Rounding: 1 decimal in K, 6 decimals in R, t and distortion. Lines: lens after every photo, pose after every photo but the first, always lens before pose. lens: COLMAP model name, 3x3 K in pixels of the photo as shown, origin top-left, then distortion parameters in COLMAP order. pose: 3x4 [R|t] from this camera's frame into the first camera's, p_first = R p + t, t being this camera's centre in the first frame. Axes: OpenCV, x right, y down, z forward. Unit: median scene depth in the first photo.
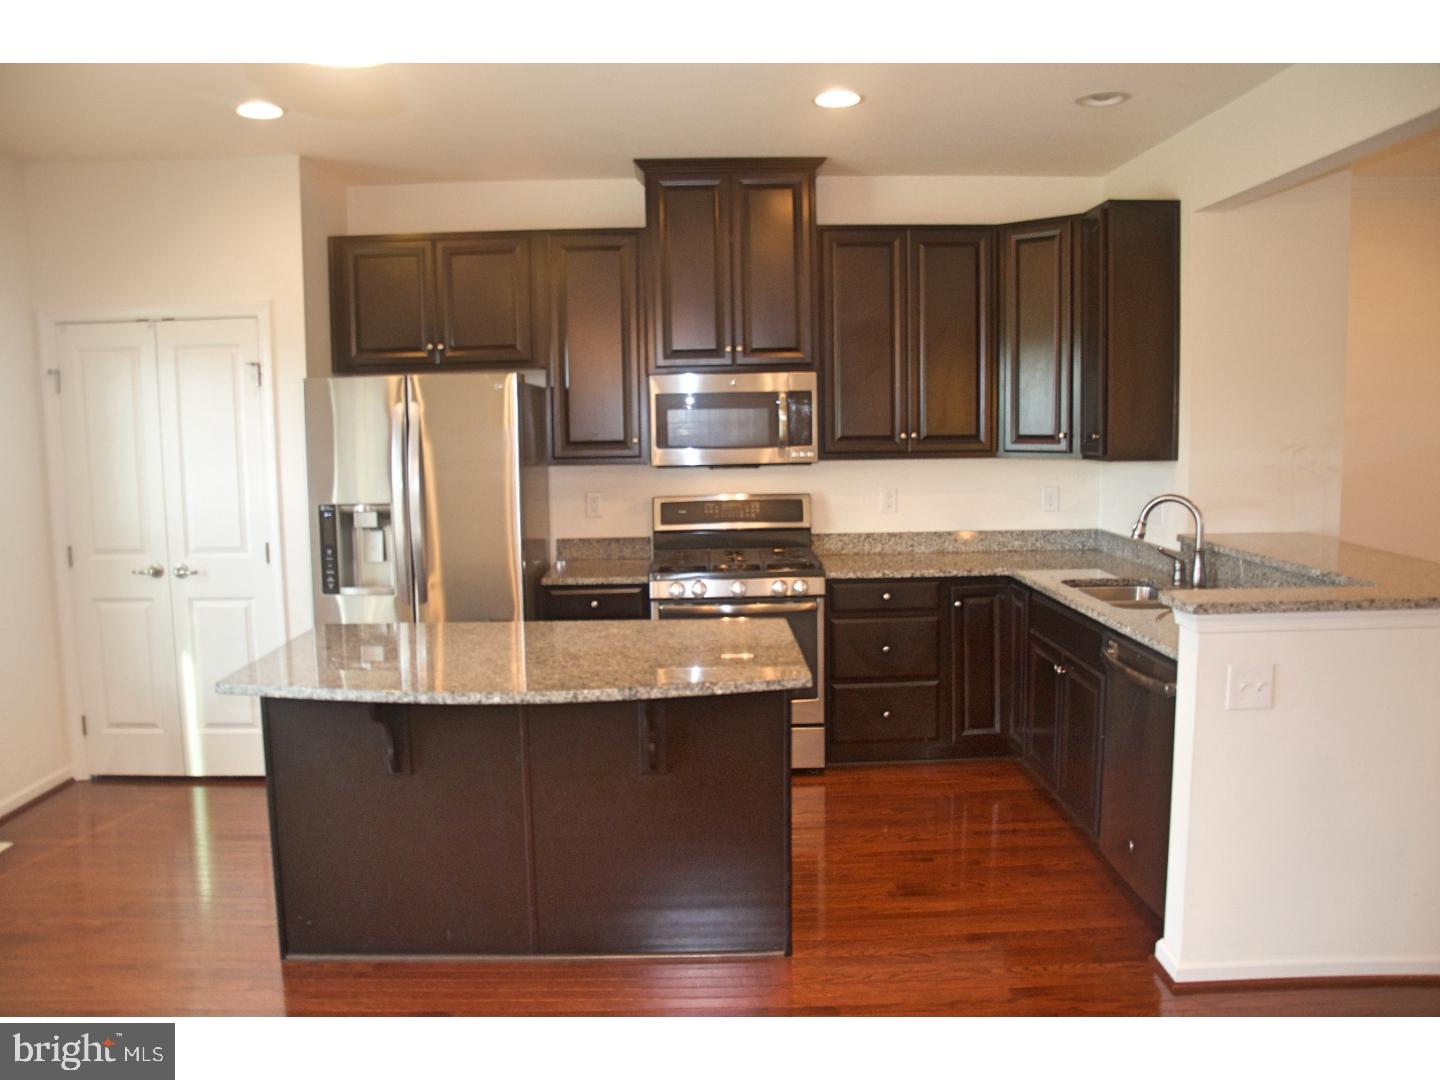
lens RADIAL K [[1122.2, 0, 720.0], [0, 1122.2, 540.0], [0, 0, 1]] dist [-0.103641, 0.005709]
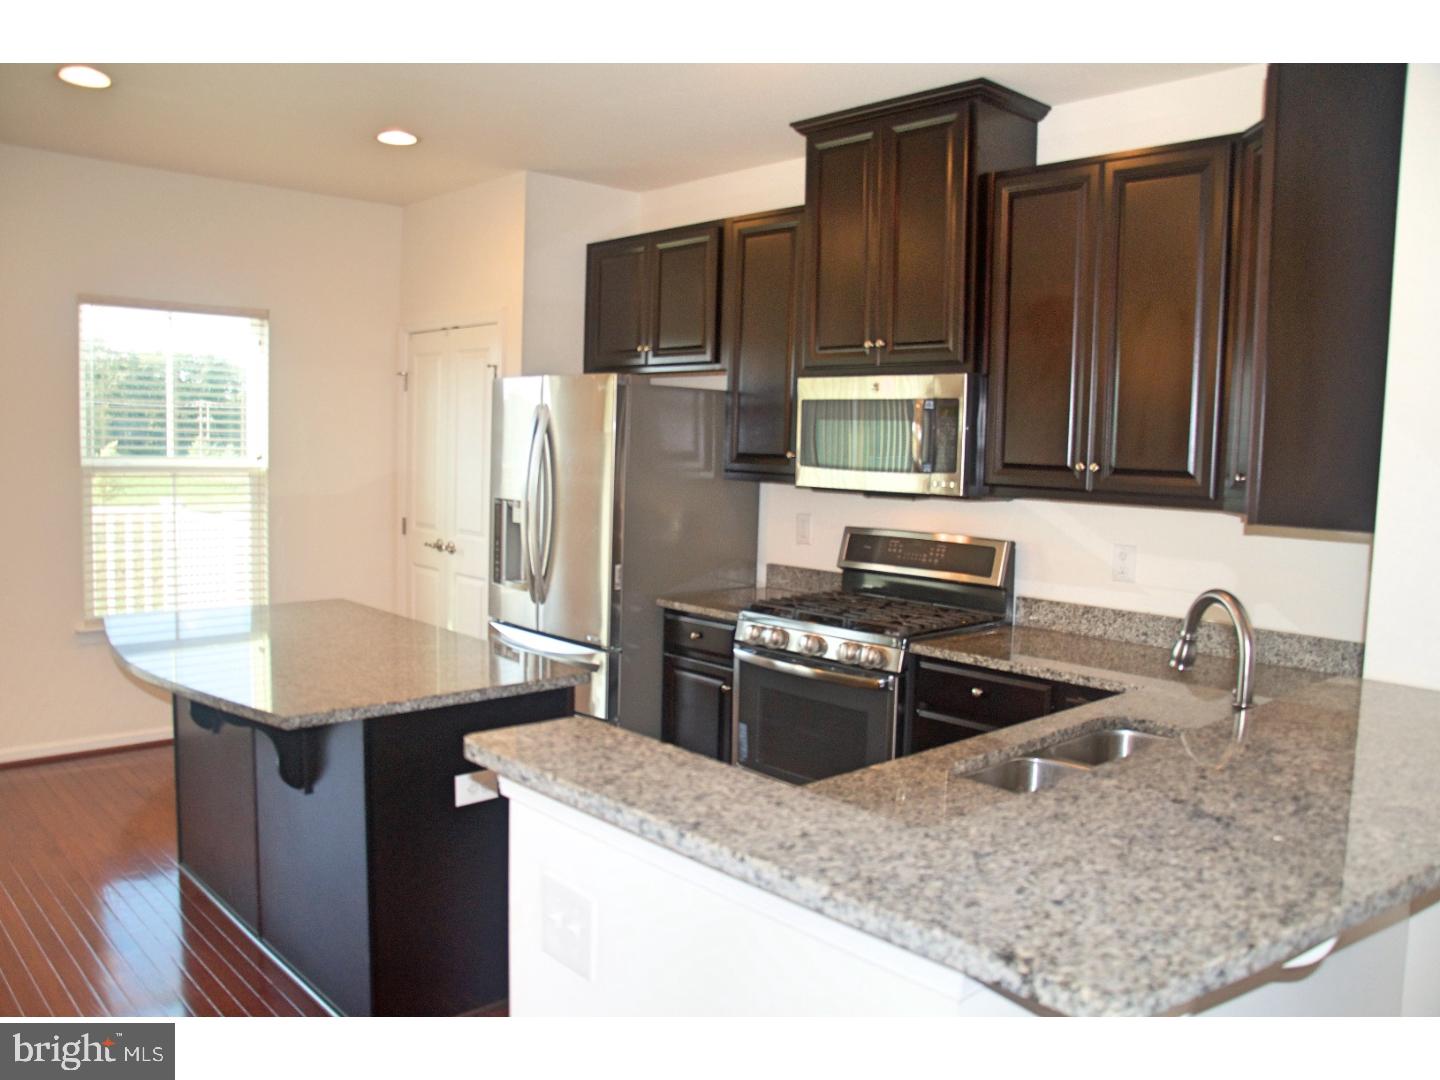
lens RADIAL K [[1122.2, 0, 720.0], [0, 1122.2, 540.0], [0, 0, 1]] dist [-0.103641, 0.005709]
pose [[0.671017, 0.100107, -0.734653, 0.522930], [-0.116913, 0.992733, 0.028488, -0.043364], [0.732167, 0.066775, 0.677844, 0.394572]]
